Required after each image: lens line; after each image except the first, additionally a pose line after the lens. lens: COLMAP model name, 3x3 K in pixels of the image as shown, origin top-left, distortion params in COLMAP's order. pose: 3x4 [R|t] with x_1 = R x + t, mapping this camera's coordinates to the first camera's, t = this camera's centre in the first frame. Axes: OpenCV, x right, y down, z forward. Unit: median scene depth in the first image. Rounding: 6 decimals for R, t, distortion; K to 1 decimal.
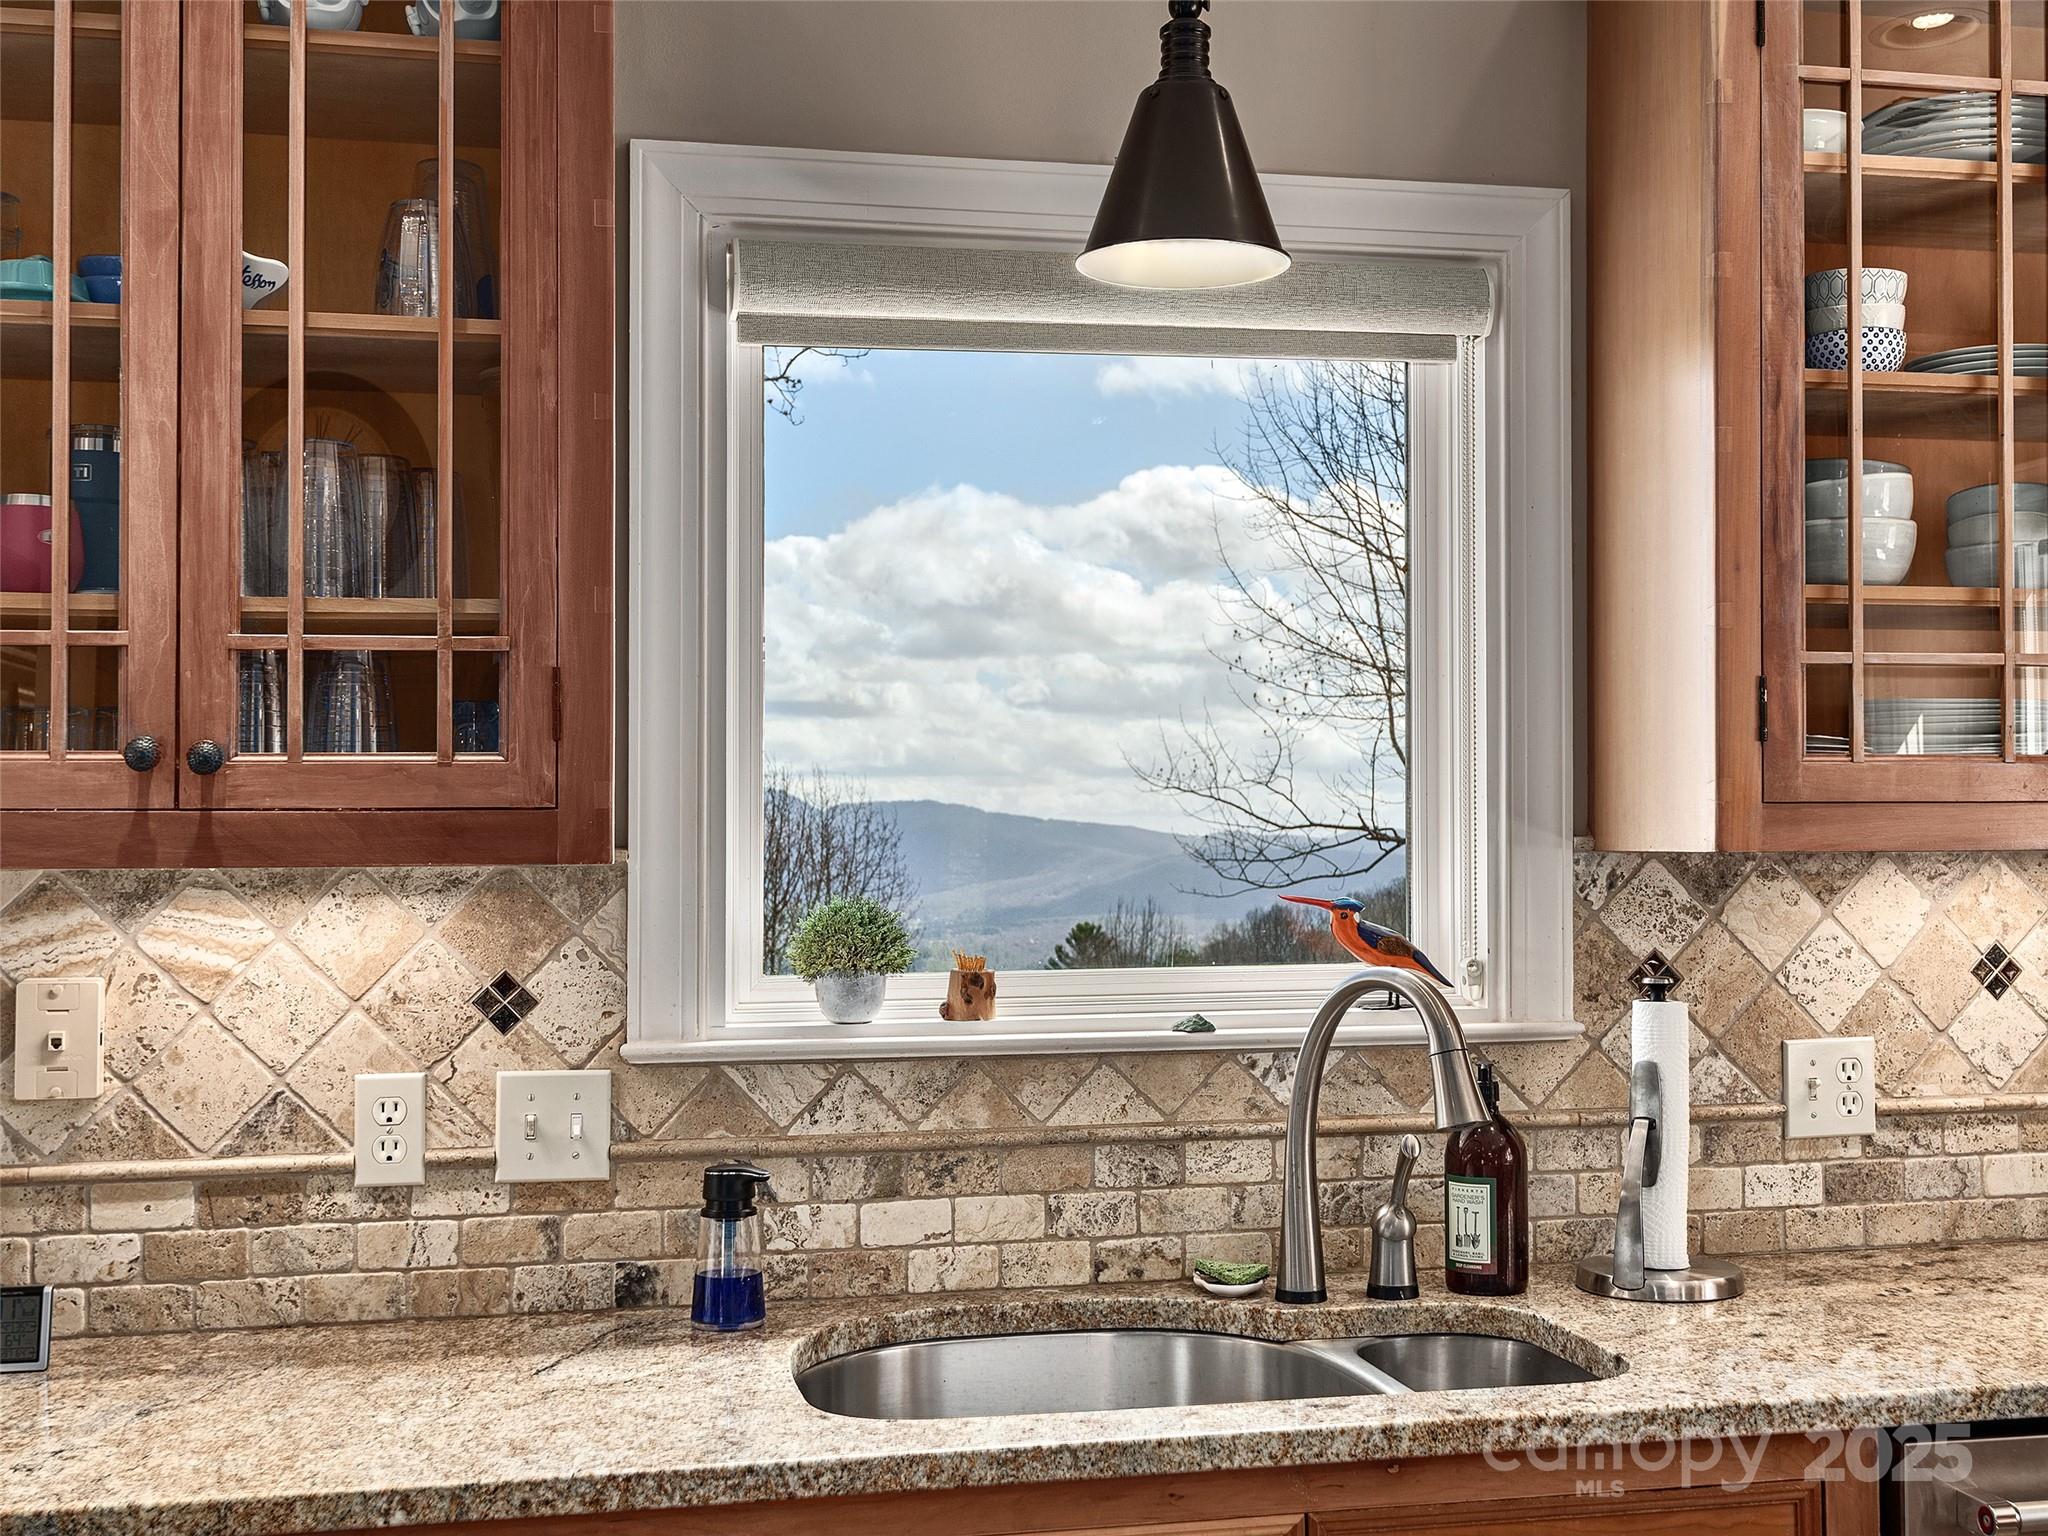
lens RADIAL K [[2422.4, 0, 1024.5], [0, 2422.4, 770.7], [0, 0, 1]] dist [0.029285, 0.000000]
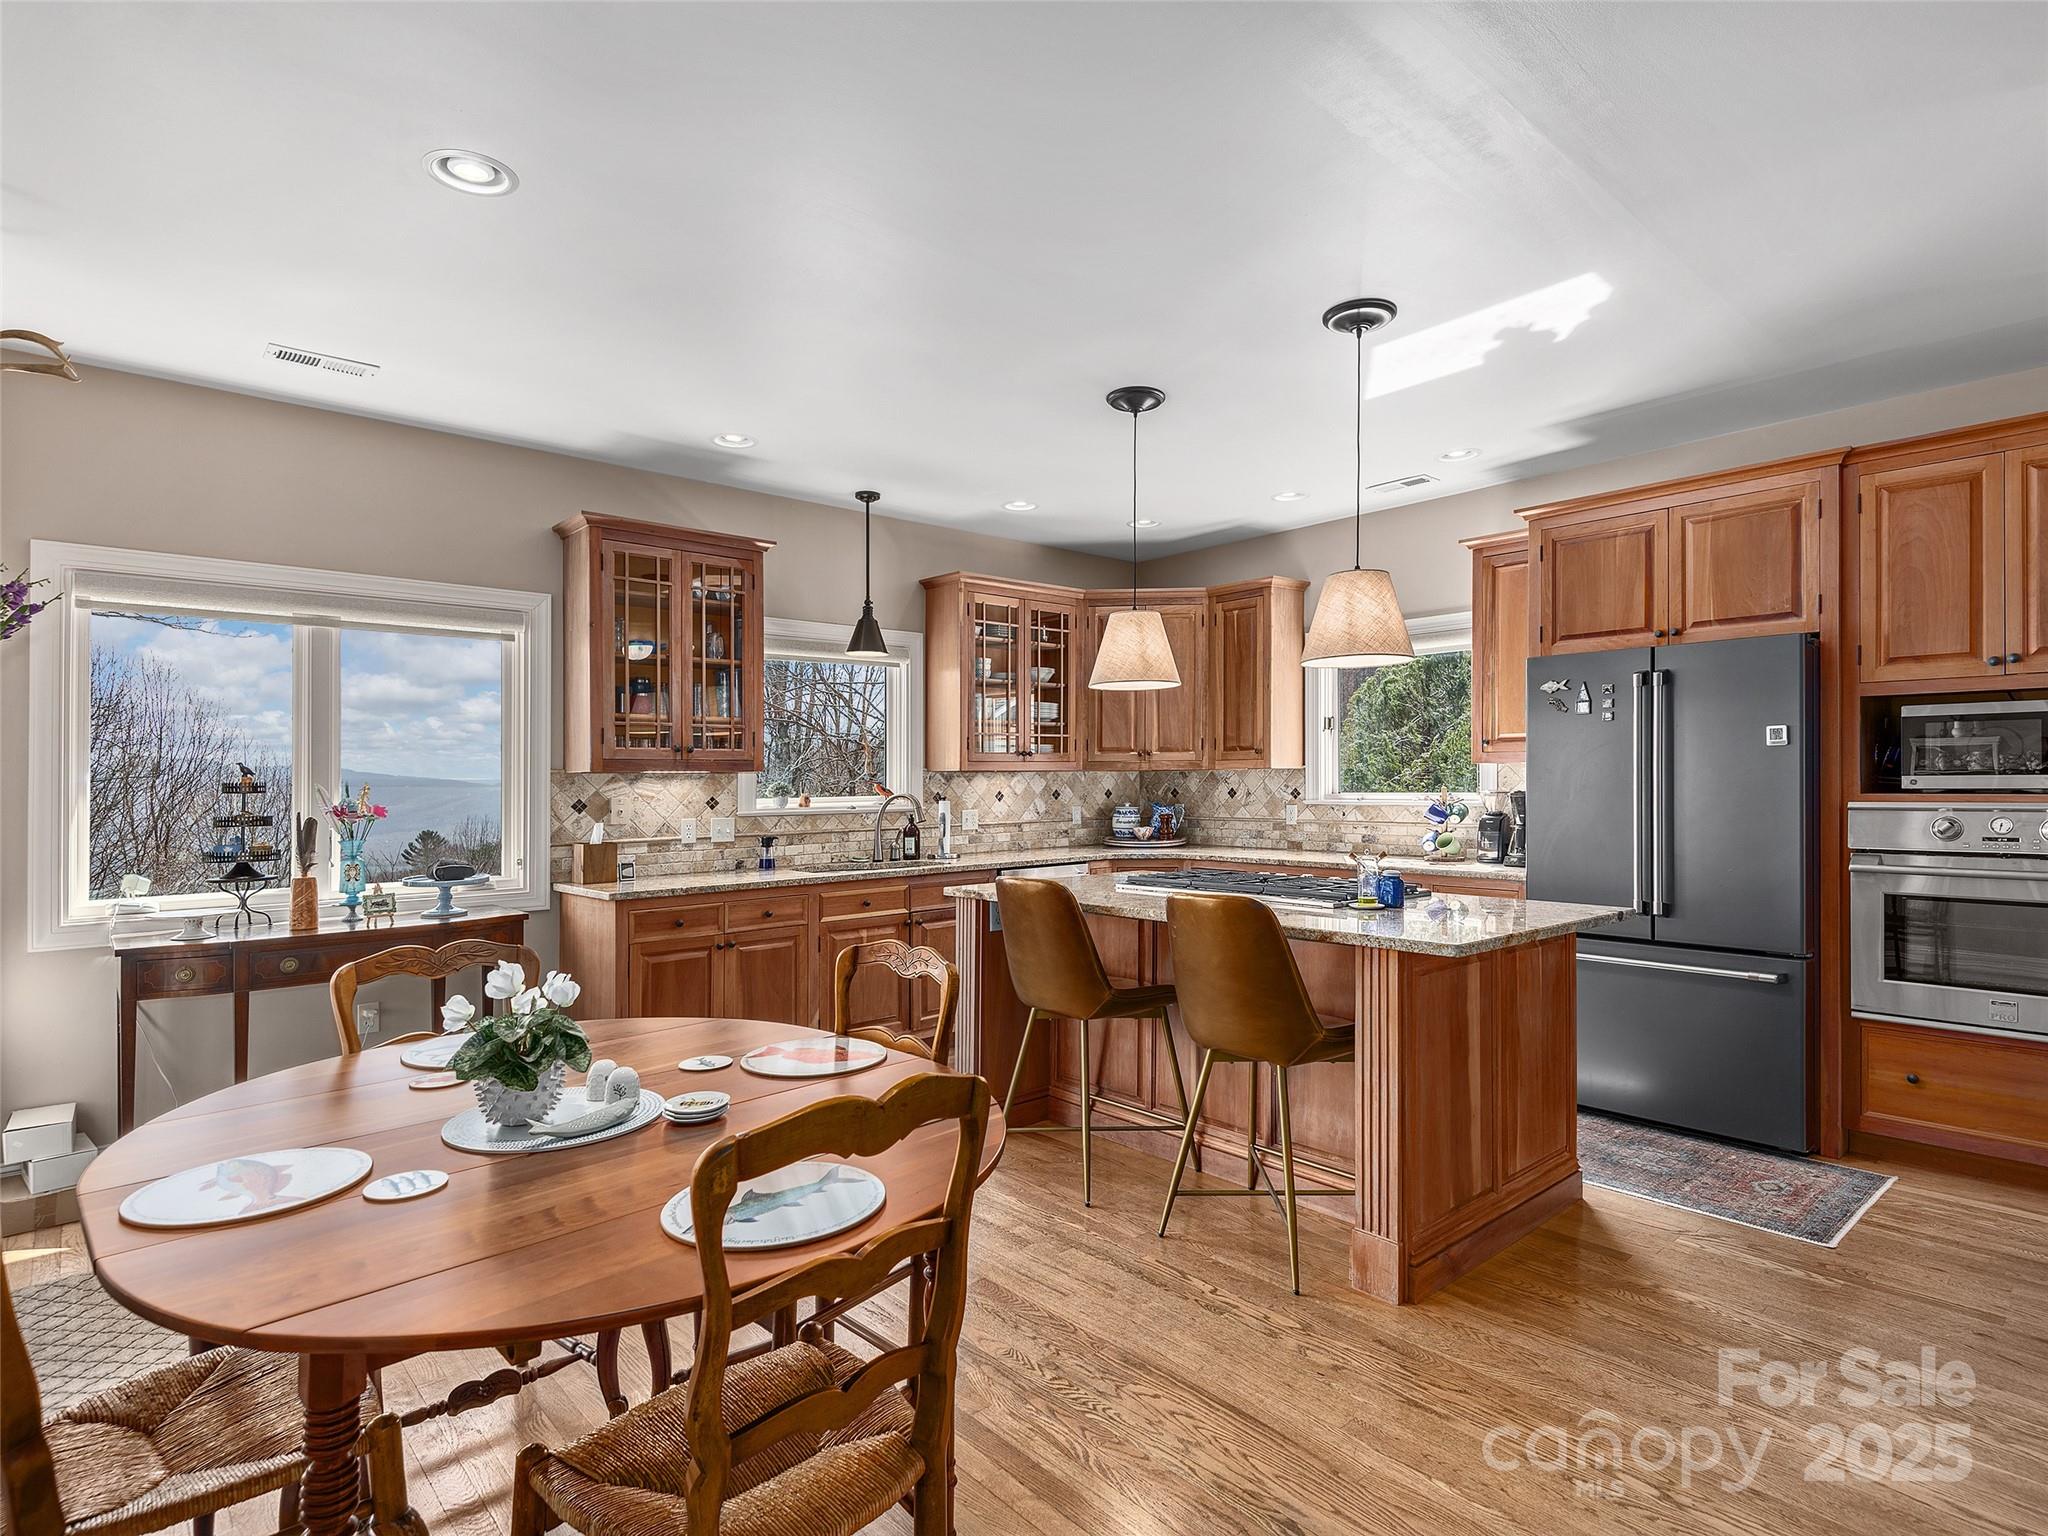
lens RADIAL K [[1057.8, 0, 1025.7], [0, 1057.8, 765.4], [0, 0, 1]] dist [0.014421, -0.000833]
pose [[0.888635, 0.002307, 0.458610, -0.599601], [-0.004223, 0.999986, 0.003151, 0.015882], [-0.458596, -0.004737, 0.888632, -1.030746]]
